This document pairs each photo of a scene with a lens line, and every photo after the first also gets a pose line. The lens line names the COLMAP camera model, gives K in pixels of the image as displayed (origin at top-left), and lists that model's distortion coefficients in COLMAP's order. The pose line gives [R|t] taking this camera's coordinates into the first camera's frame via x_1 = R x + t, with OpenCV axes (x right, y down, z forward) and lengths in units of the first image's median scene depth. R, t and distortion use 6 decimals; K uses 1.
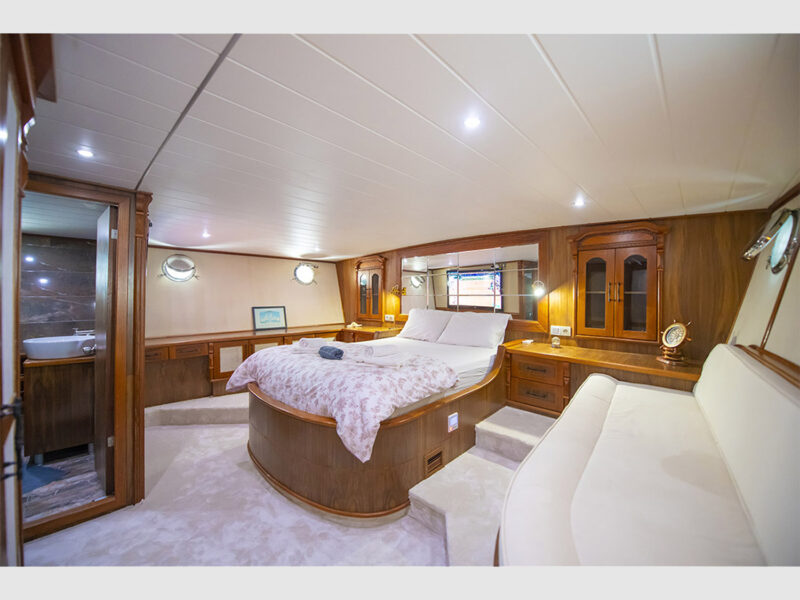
lens RADIAL K [[320.5, 0, 401.3], [0, 320.5, 295.8], [0, 0, 1]] dist [-0.020704, -0.000223]
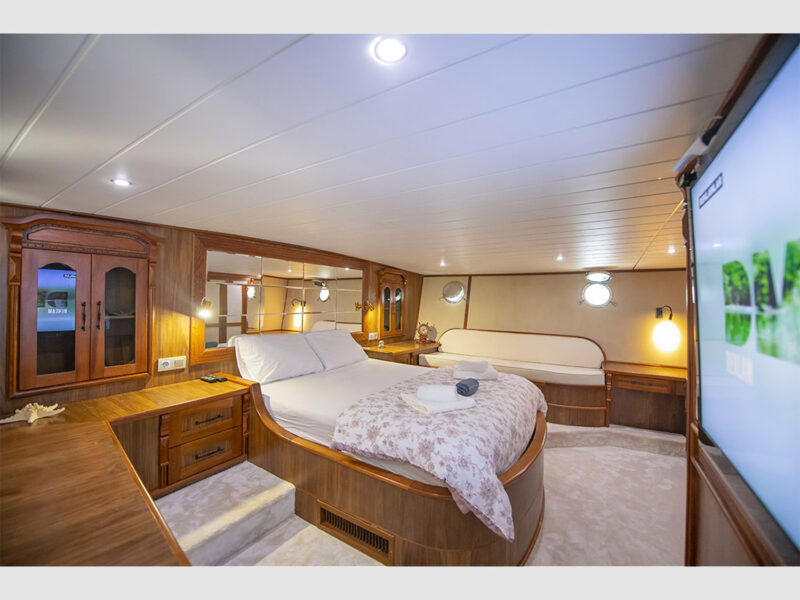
lens RADIAL K [[320.5, 0, 400.5], [0, 320.5, 299.6], [0, 0, 1]] dist [-0.020704, -0.000223]
pose [[-0.222607, 0.006324, 0.974888, -0.585822], [-0.008228, 0.999931, -0.008365, -0.027259], [-0.974874, -0.009884, -0.222539, 0.771131]]
